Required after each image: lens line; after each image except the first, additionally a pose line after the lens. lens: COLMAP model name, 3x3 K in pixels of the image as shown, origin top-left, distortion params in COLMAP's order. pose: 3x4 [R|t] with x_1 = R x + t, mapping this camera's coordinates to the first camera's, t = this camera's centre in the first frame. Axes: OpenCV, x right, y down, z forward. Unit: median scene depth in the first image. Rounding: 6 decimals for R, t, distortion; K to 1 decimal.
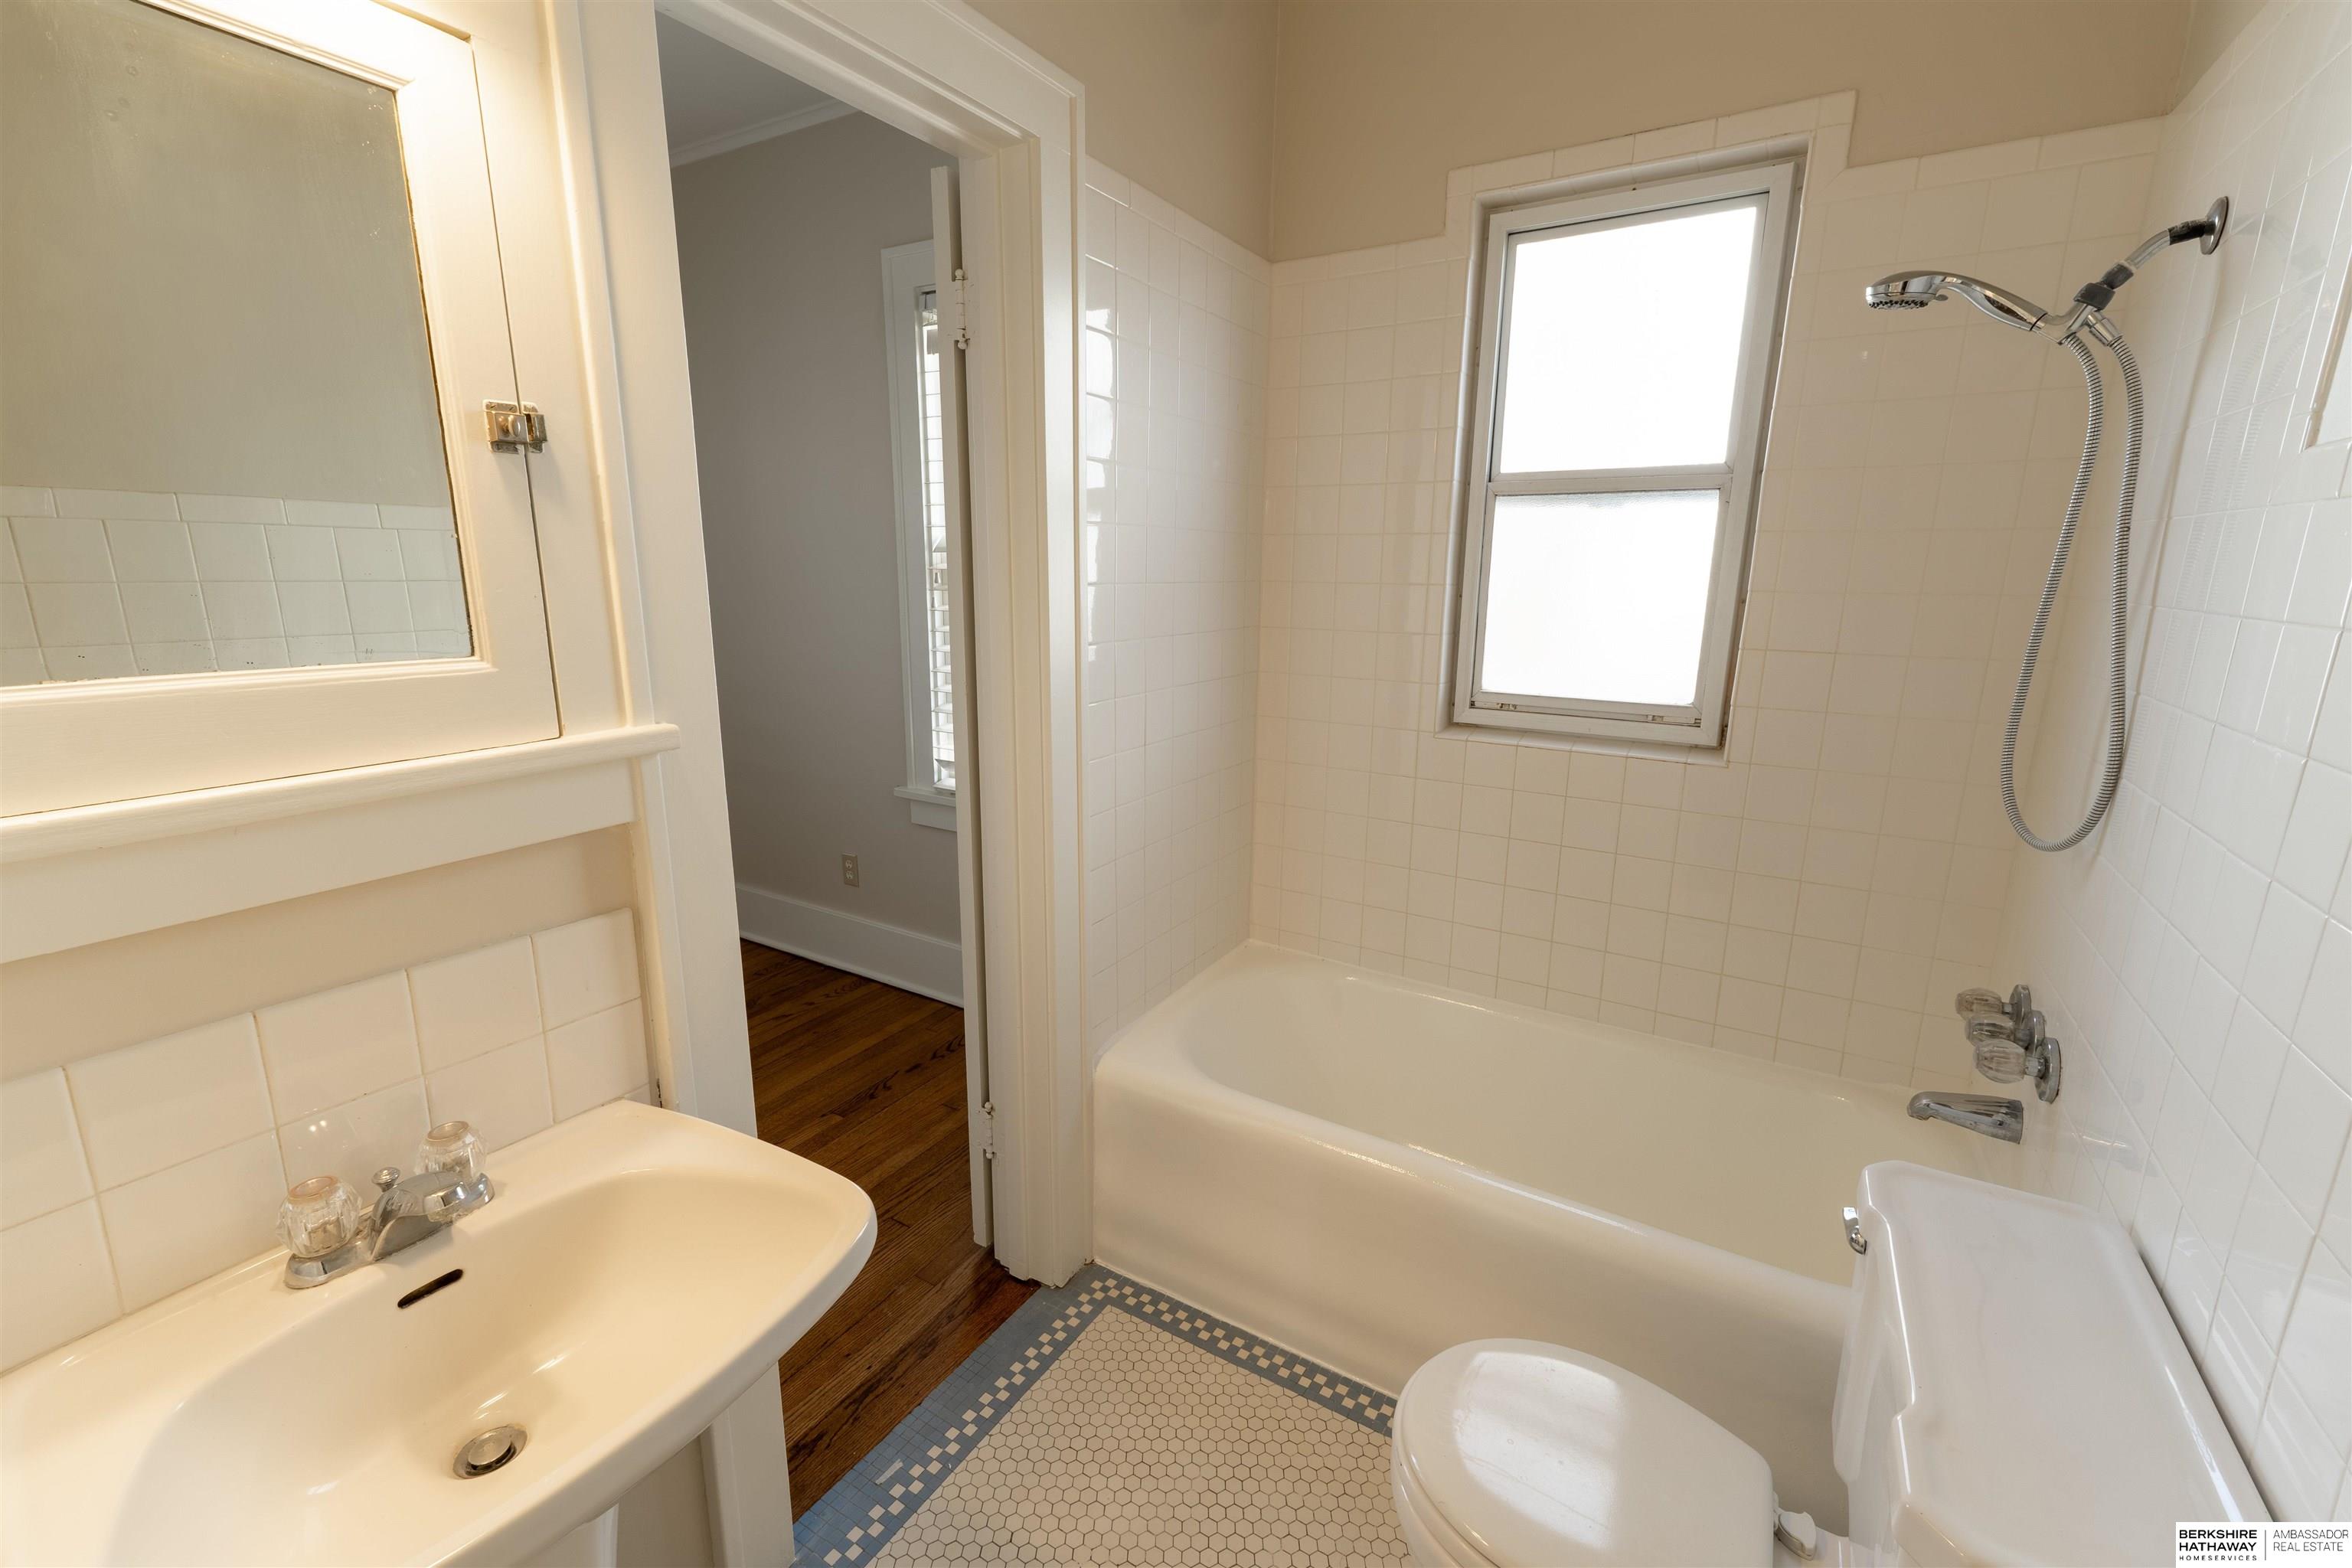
lens RADIAL K [[983.9, 0, 1177.1], [0, 983.9, 783.3], [0, 0, 1]] dist [0.007543, -0.001072]
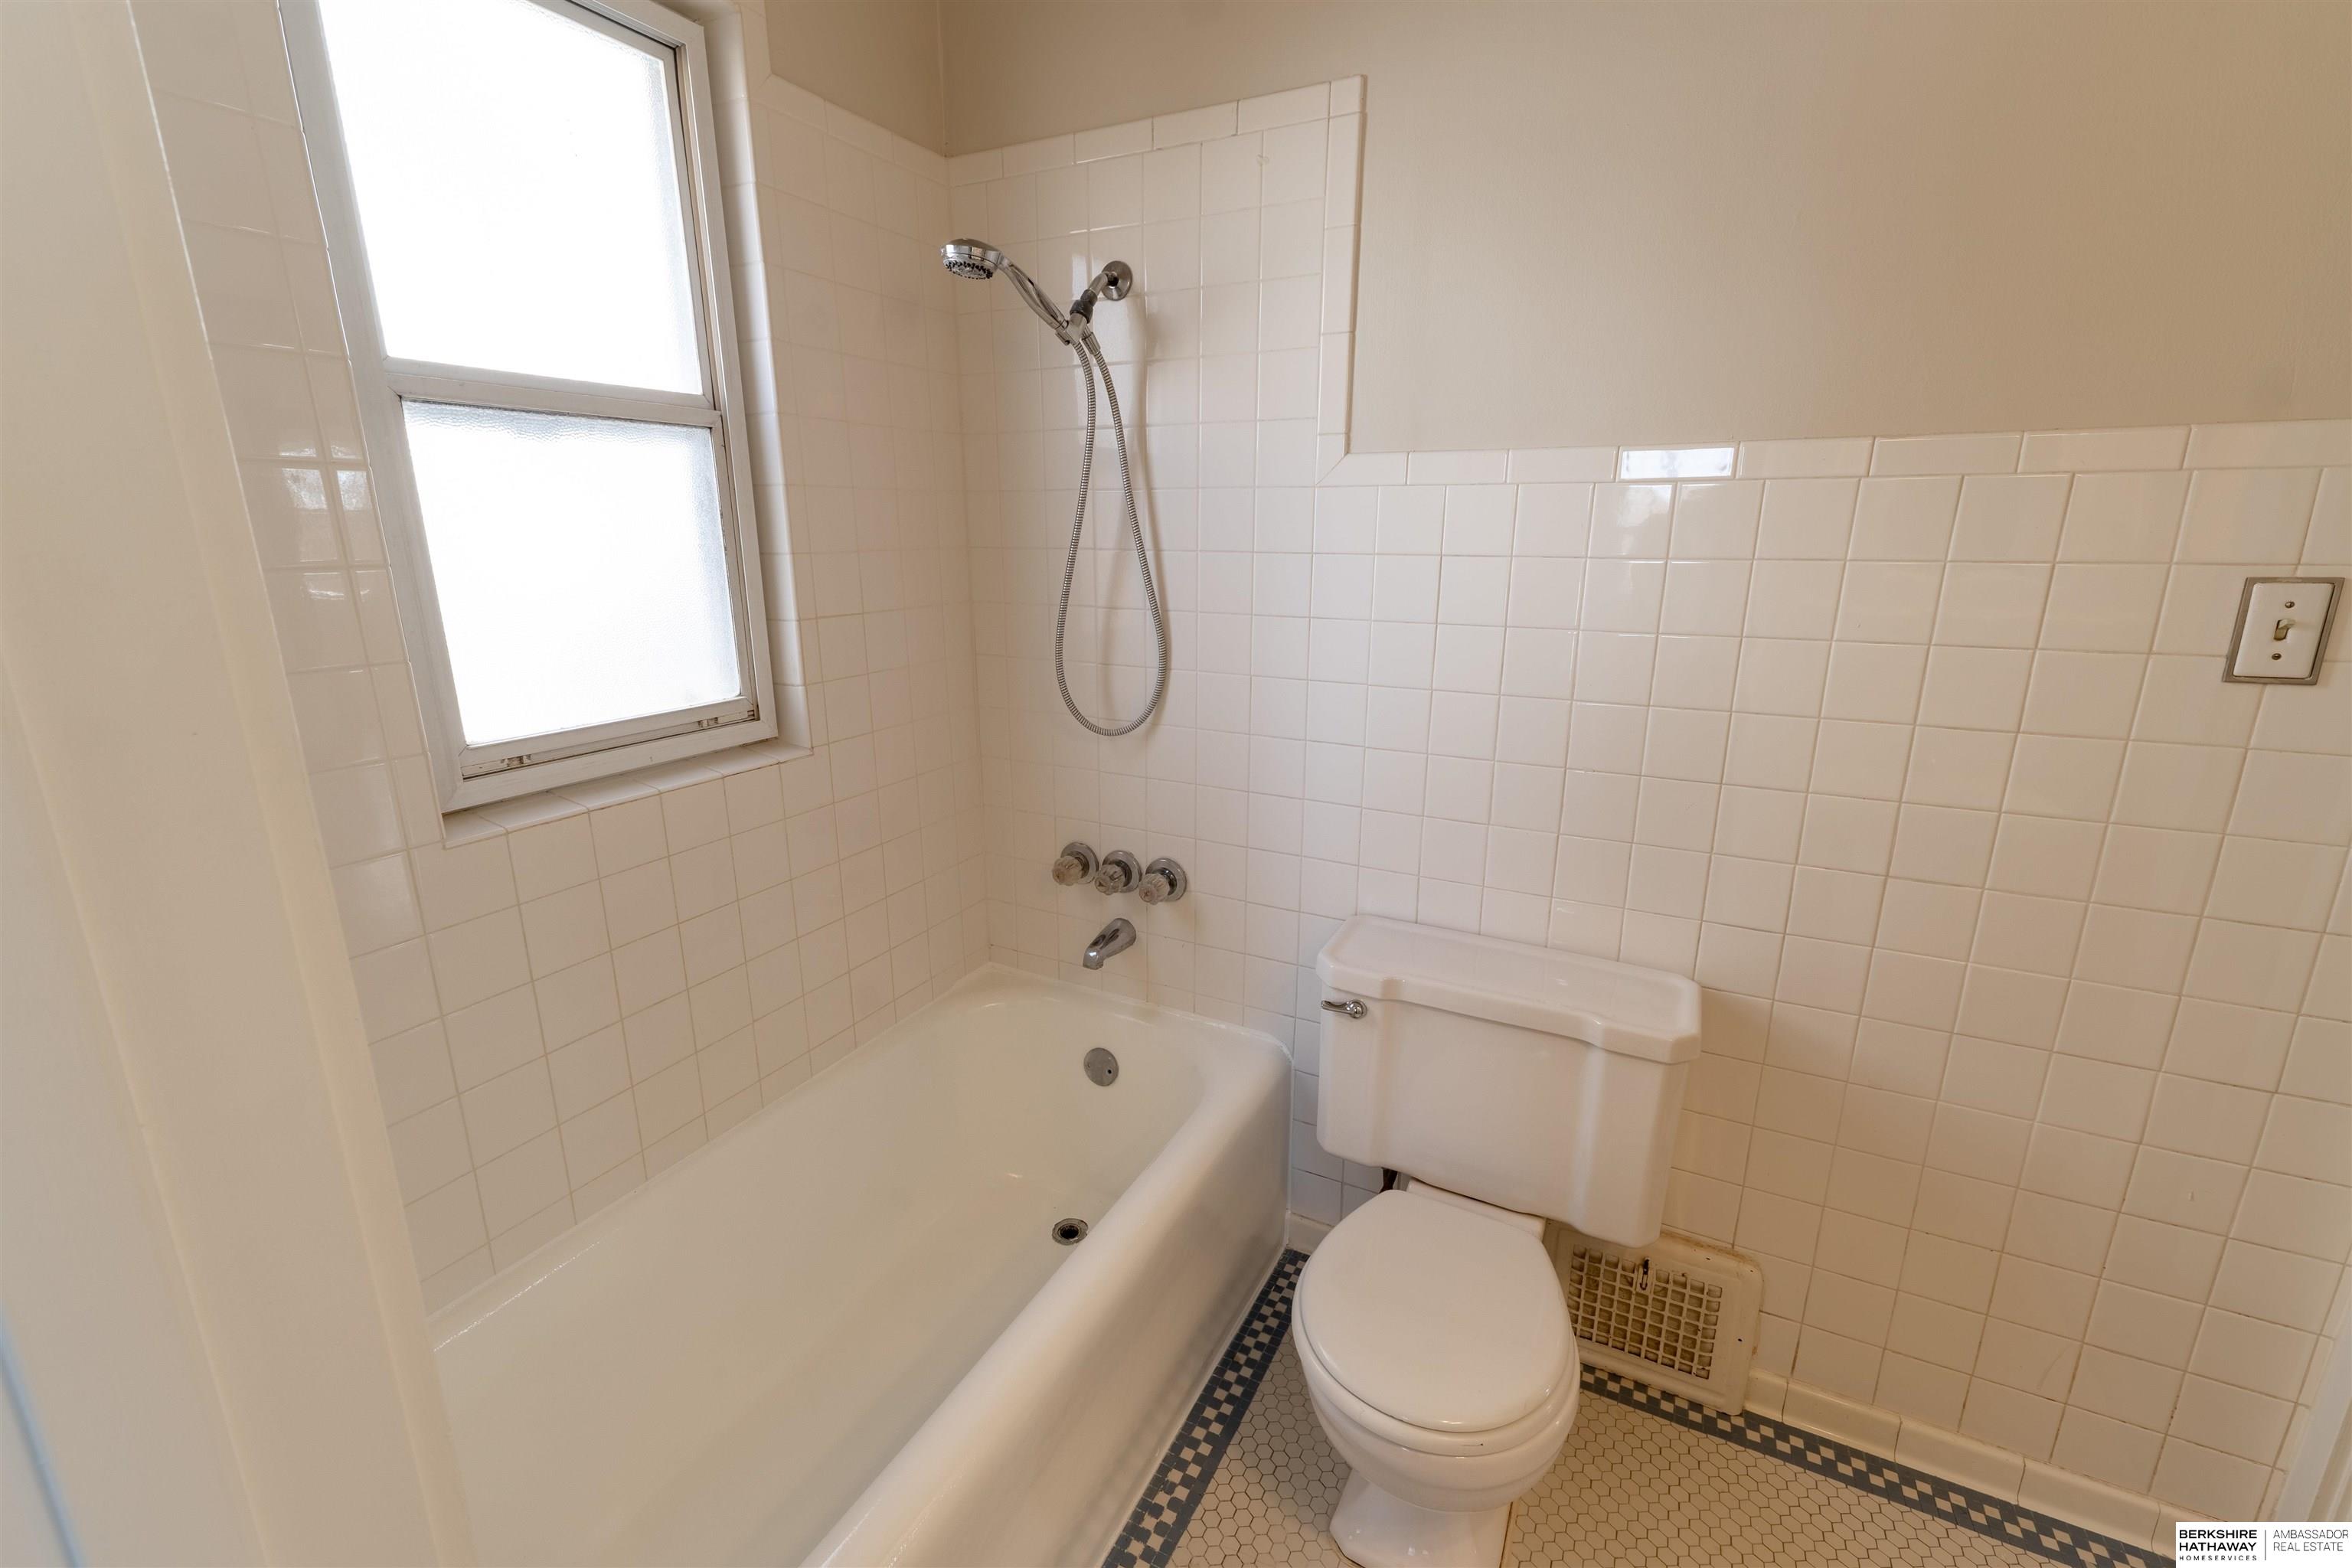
lens RADIAL K [[983.9, 0, 1179.7], [0, 983.9, 782.2], [0, 0, 1]] dist [0.007543, -0.001072]
pose [[-0.071639, -0.266243, 0.961240, -0.311029], [0.215053, 0.936927, 0.275536, -0.159831], [-0.973971, 0.226457, -0.009864, 0.669325]]
